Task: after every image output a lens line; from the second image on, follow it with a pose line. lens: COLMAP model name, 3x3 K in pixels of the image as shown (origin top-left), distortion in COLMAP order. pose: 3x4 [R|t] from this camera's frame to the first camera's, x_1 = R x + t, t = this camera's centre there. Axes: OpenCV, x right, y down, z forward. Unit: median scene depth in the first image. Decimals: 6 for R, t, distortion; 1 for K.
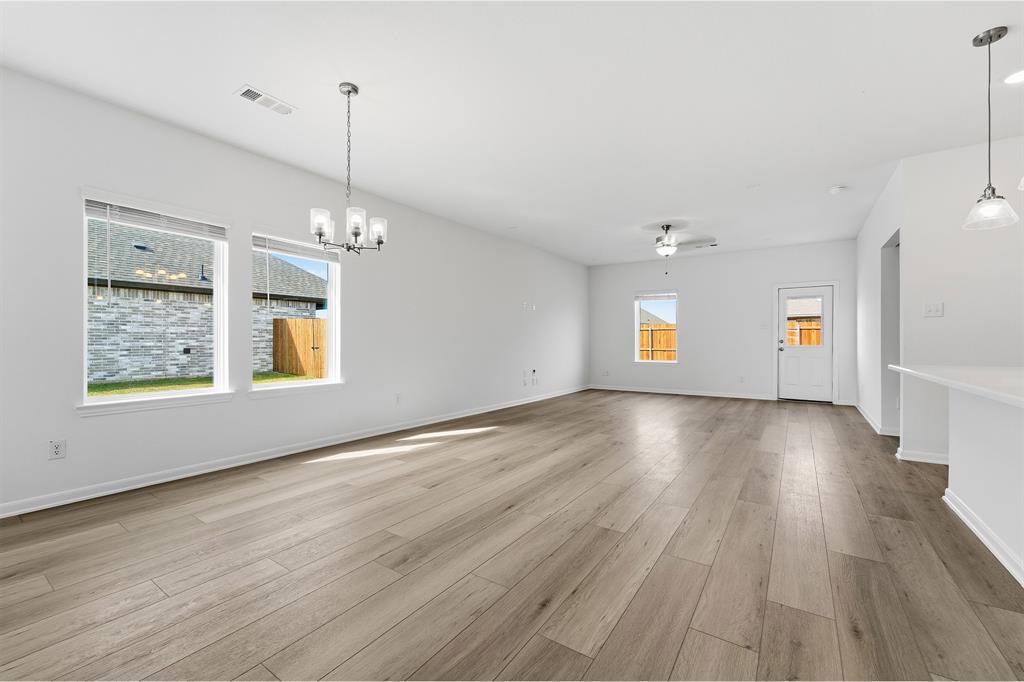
lens RADIAL K [[419.6, 0, 509.3], [0, 419.6, 343.6], [0, 0, 1]] dist [-0.012490, 0.005062]
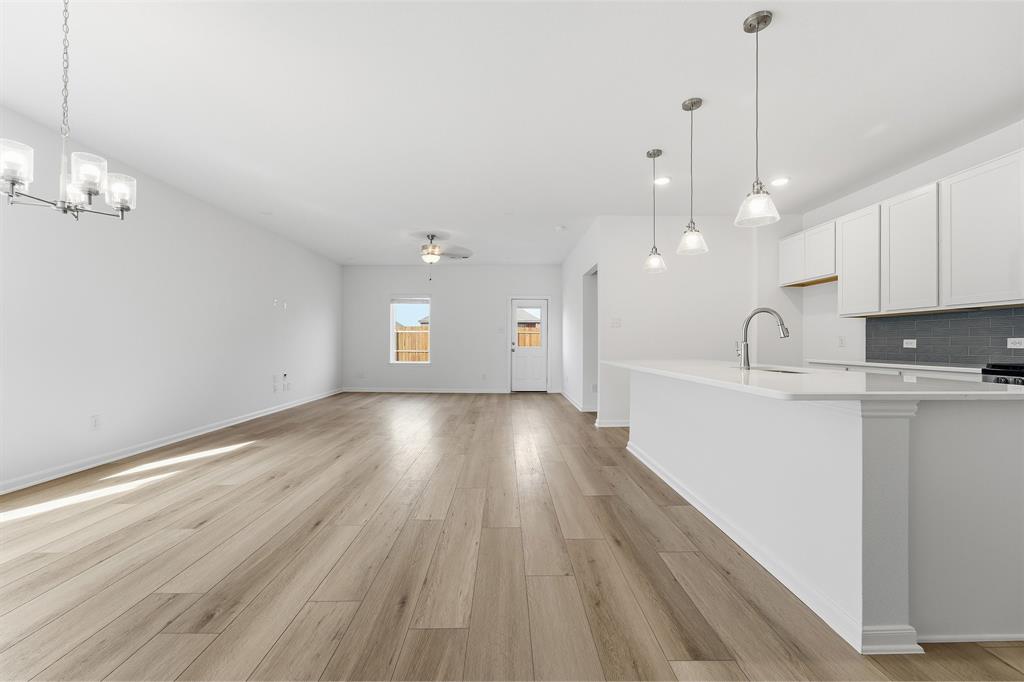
lens RADIAL K [[419.6, 0, 511.8], [0, 419.6, 342.3], [0, 0, 1]] dist [-0.012490, 0.005062]
pose [[0.813102, 0.003465, 0.582111, -0.142100], [0.000610, 0.999977, -0.006805, 0.000216], [-0.582121, 0.005888, 0.813081, 0.008640]]
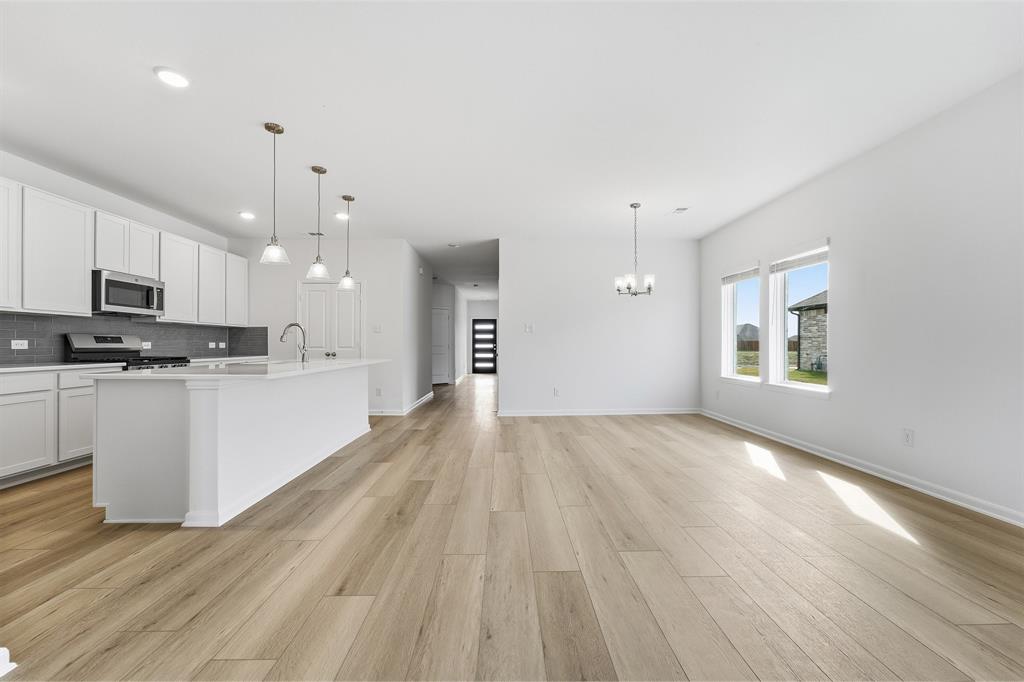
lens RADIAL K [[419.6, 0, 511.2], [0, 419.6, 342.1], [0, 0, 1]] dist [-0.012490, 0.005062]
pose [[-0.812857, -0.002469, -0.582458, 0.849205], [-0.003814, 0.999992, 0.001083, -0.014586], [0.582451, 0.003102, -0.812860, 1.667486]]
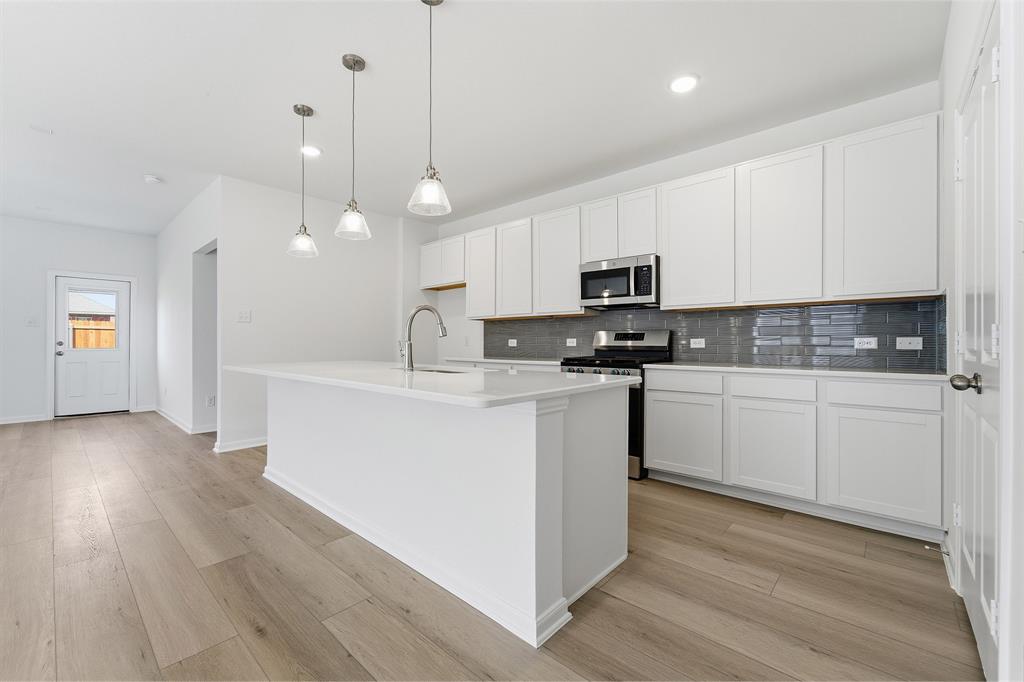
lens RADIAL K [[419.6, 0, 510.0], [0, 419.6, 342.1], [0, 0, 1]] dist [-0.012490, 0.005062]
pose [[0.129940, 0.002377, 0.991519, -0.039262], [0.005837, 0.999978, -0.003162, -0.000541], [-0.991505, 0.006199, 0.129923, 0.116101]]
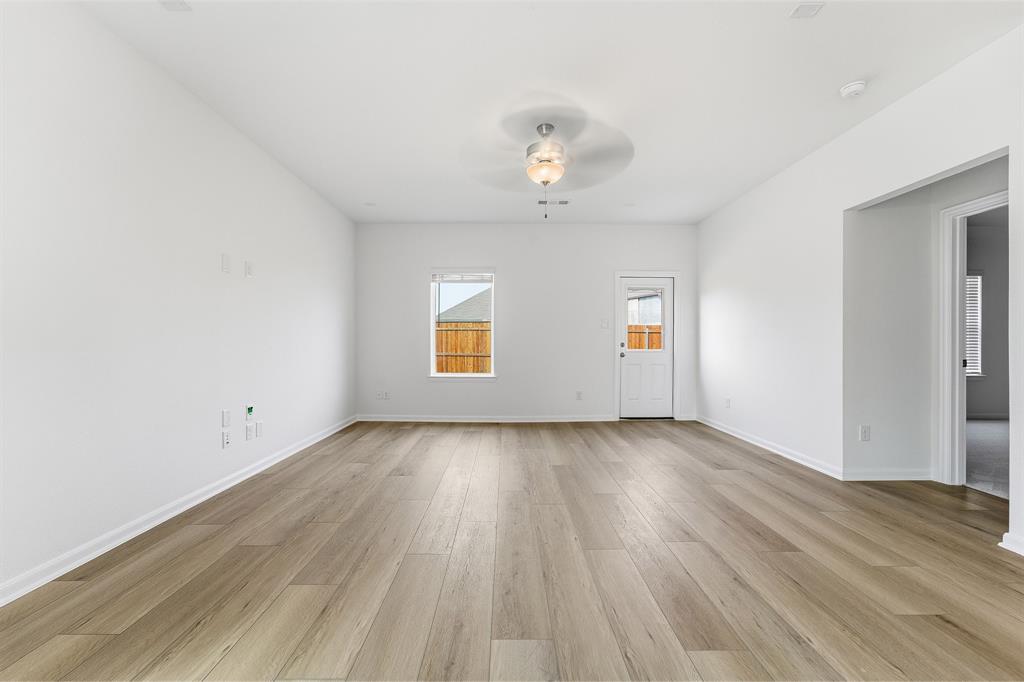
lens RADIAL K [[419.6, 0, 514.9], [0, 419.6, 343.8], [0, 0, 1]] dist [-0.012490, 0.005062]
pose [[0.813353, 0.000487, 0.581771, 0.065012], [0.002349, 0.999989, -0.004121, -0.008205], [-0.581766, 0.004718, 0.813343, 1.024544]]
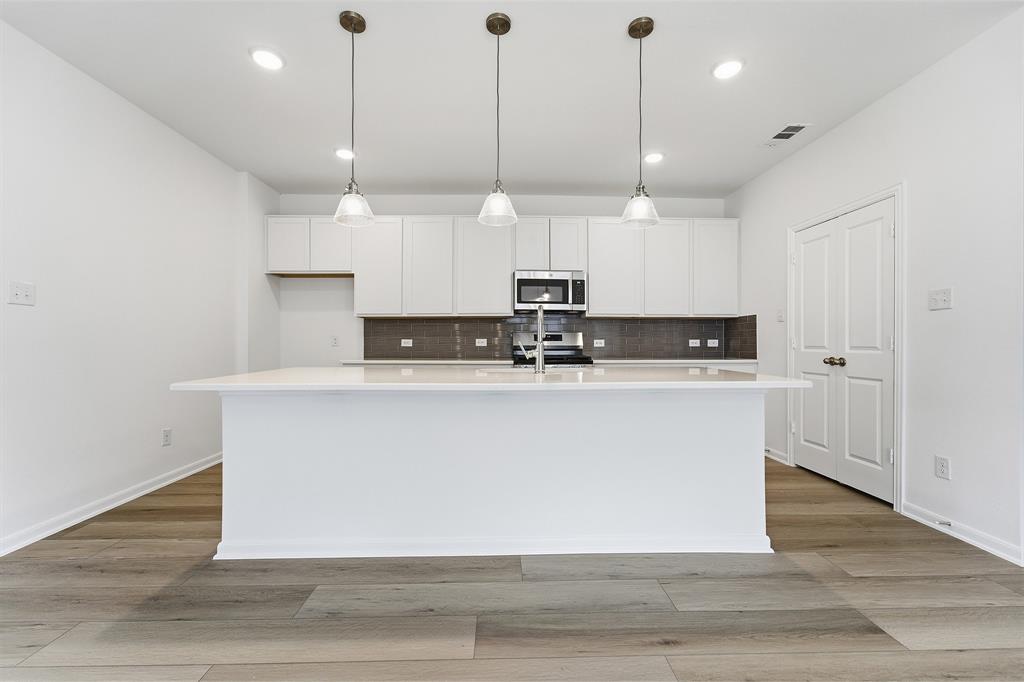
lens RADIAL K [[419.6, 0, 509.0], [0, 419.6, 342.3], [0, 0, 1]] dist [-0.012490, 0.005062]
pose [[-0.588602, 0.003311, 0.808416, 0.116579], [0.007747, 0.999969, 0.001545, -0.004191], [-0.808386, 0.007173, -0.588609, 0.813778]]
